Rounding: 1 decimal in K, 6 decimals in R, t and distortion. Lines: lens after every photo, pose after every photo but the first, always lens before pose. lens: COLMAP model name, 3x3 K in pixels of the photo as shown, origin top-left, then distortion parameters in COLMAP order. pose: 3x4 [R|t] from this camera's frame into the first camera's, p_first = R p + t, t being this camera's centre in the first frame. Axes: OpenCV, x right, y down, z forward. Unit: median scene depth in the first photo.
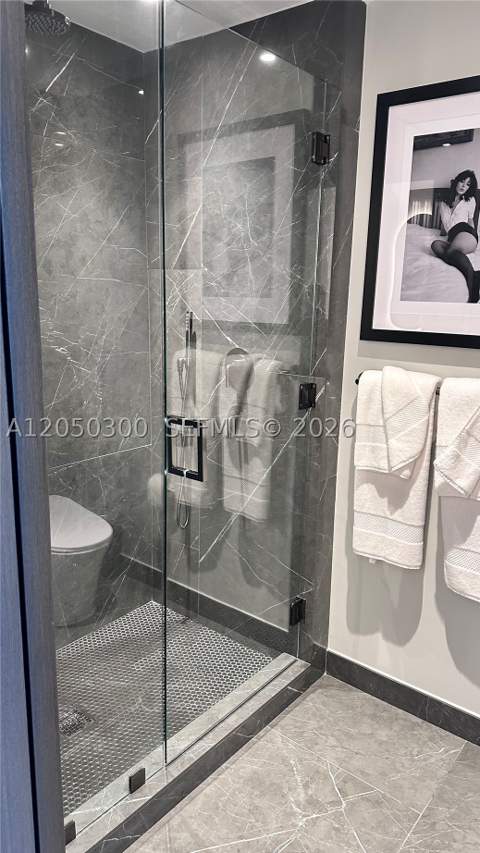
lens RADIAL K [[606.9, 0, 240.1], [0, 606.9, 425.5], [0, 0, 1]] dist [0.024231, -0.006296]
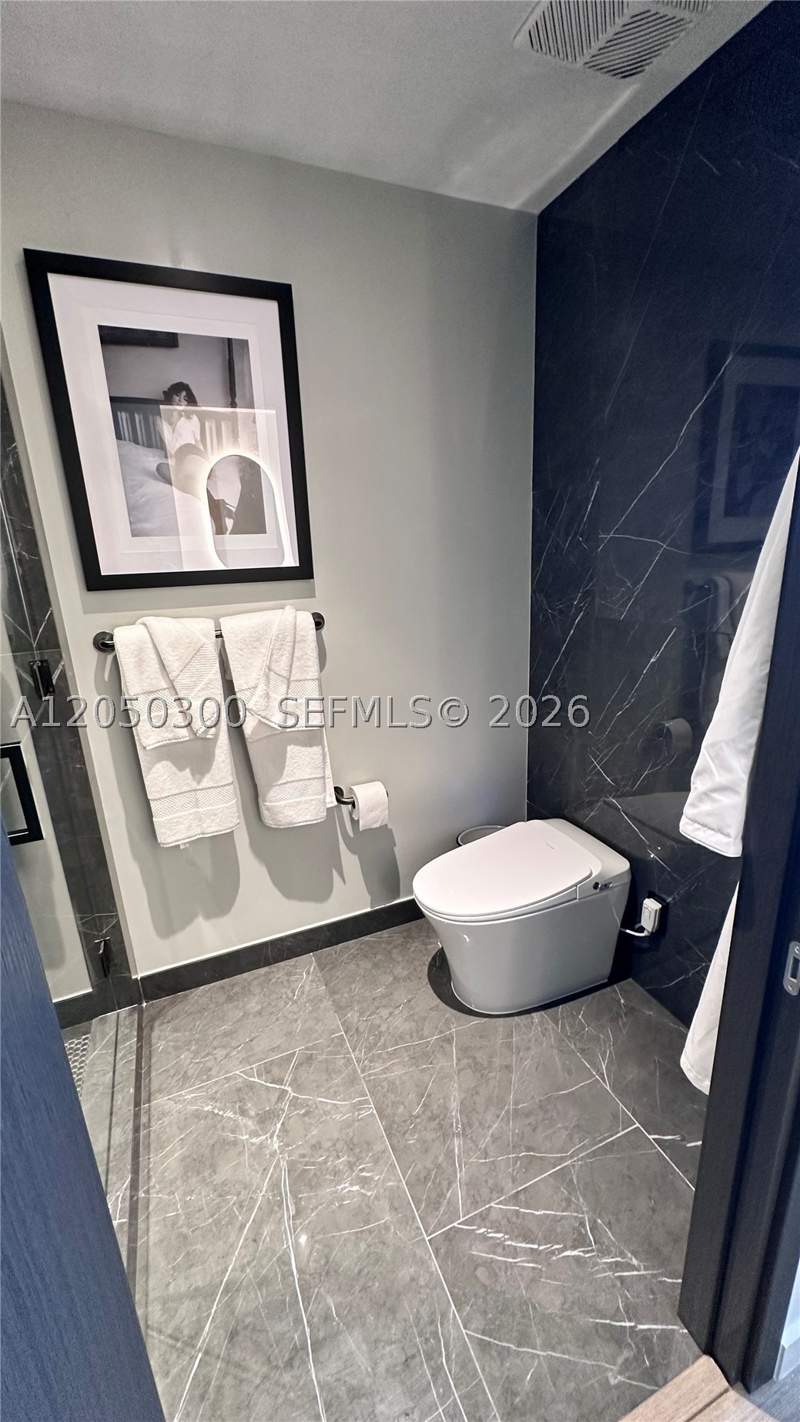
lens RADIAL K [[567.0, 0, 400.8], [0, 567.0, 711.4], [0, 0, 1]] dist [-0.000850, 0.000670]
pose [[0.471966, -0.290952, 0.832223, -0.273704], [0.242233, 0.950439, 0.194907, -0.043615], [-0.847686, 0.109603, 0.519053, 0.326001]]
